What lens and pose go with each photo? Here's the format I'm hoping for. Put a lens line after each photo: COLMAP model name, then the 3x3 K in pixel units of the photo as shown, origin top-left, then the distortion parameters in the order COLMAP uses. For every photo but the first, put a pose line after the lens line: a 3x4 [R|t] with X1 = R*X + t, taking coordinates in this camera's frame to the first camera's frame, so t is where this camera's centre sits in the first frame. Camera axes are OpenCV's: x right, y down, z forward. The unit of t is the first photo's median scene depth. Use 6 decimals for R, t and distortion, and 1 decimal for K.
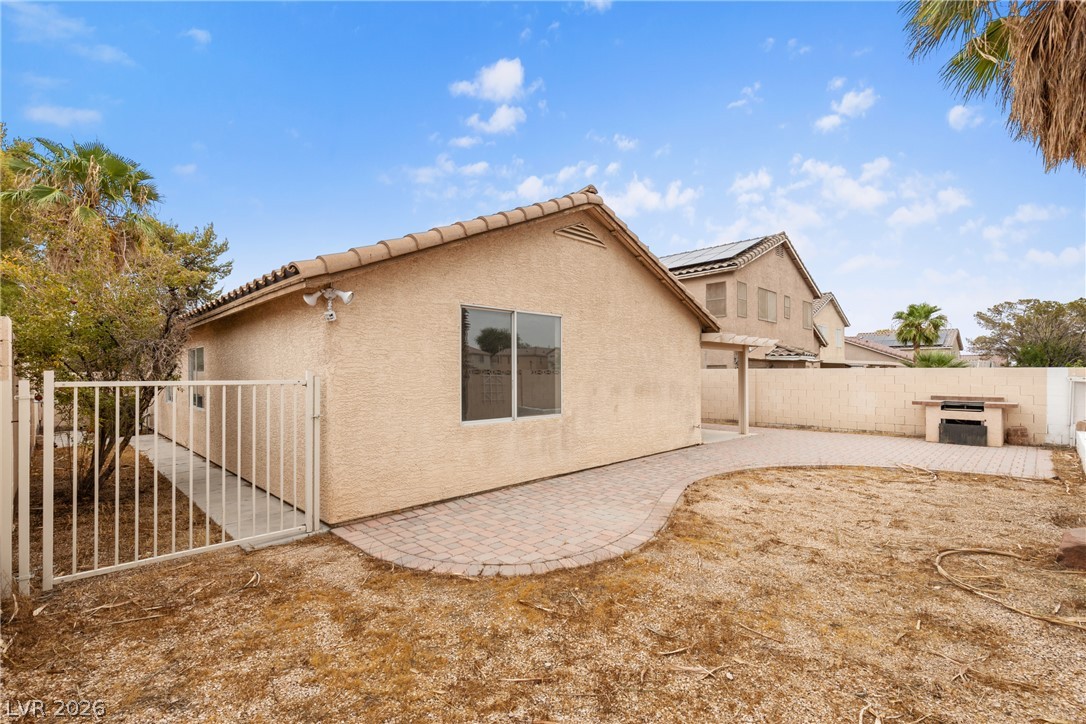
lens RADIAL K [[494.7, 0, 548.5], [0, 494.7, 367.8], [0, 0, 1]] dist [0.010354, -0.000145]
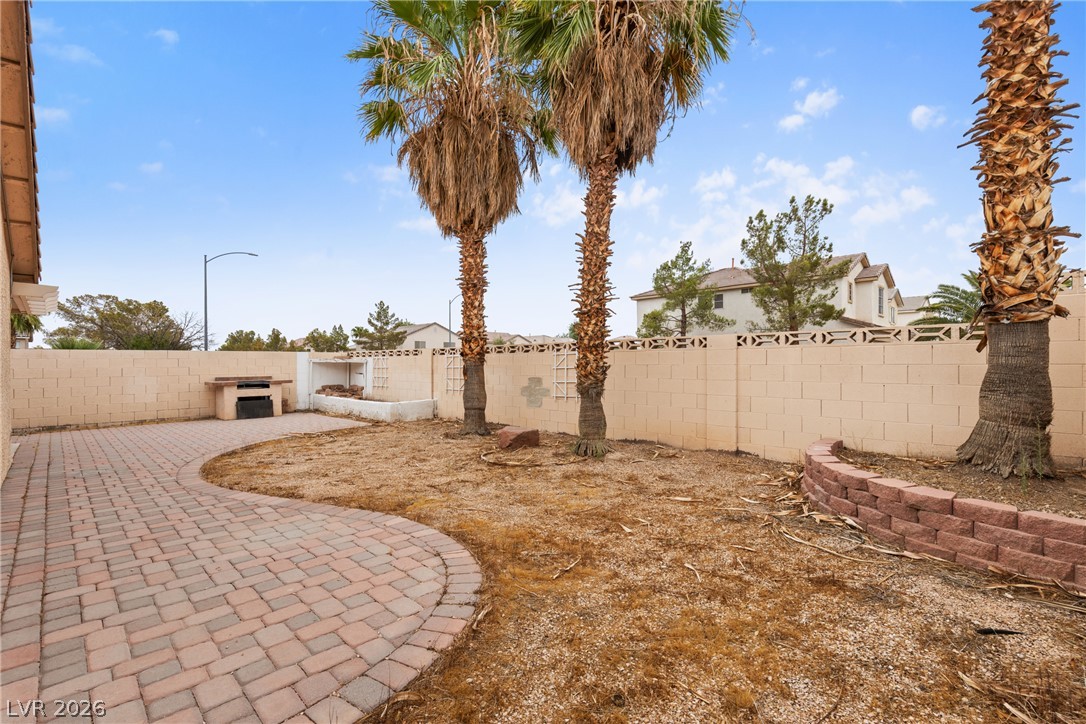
lens RADIAL K [[494.7, 0, 547.3], [0, 494.7, 363.8], [0, 0, 1]] dist [0.010354, -0.000145]
pose [[-0.004566, 0.000835, 0.999989, -0.520447], [0.002431, 0.999997, -0.000824, 0.056031], [-0.999987, 0.002427, -0.004568, 0.573958]]
